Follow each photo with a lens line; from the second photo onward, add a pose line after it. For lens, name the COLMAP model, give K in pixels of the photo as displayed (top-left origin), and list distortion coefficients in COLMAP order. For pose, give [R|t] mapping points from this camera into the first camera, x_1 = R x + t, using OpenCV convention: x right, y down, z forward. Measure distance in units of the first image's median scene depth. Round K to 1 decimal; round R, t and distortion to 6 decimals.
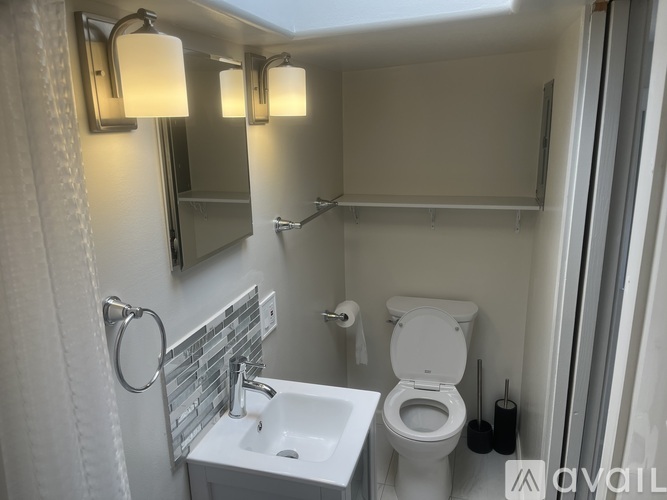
lens RADIAL K [[503.4, 0, 332.3], [0, 503.4, 252.5], [0, 0, 1]] dist [0.041667, 0.006679]
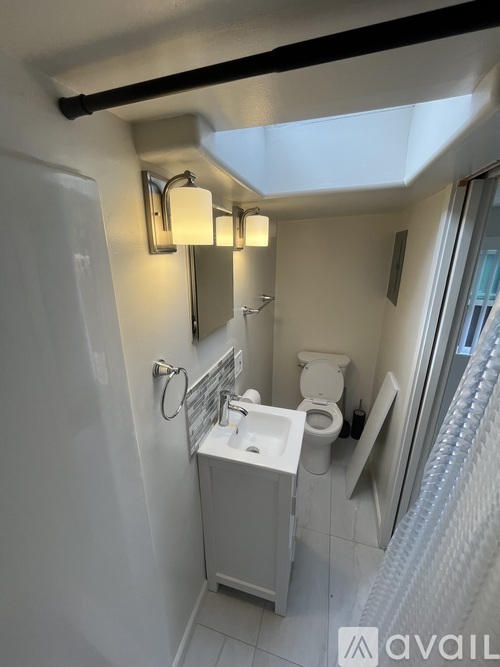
lens RADIAL K [[268.7, 0, 250.1], [0, 268.7, 332.2], [0, 0, 1]] dist [-0.002554, -0.000111]
pose [[0.999669, 0.025716, -0.000703, -0.108989], [-0.025662, 0.998733, 0.043277, -0.027977], [0.001815, -0.043245, 0.999063, 0.122396]]
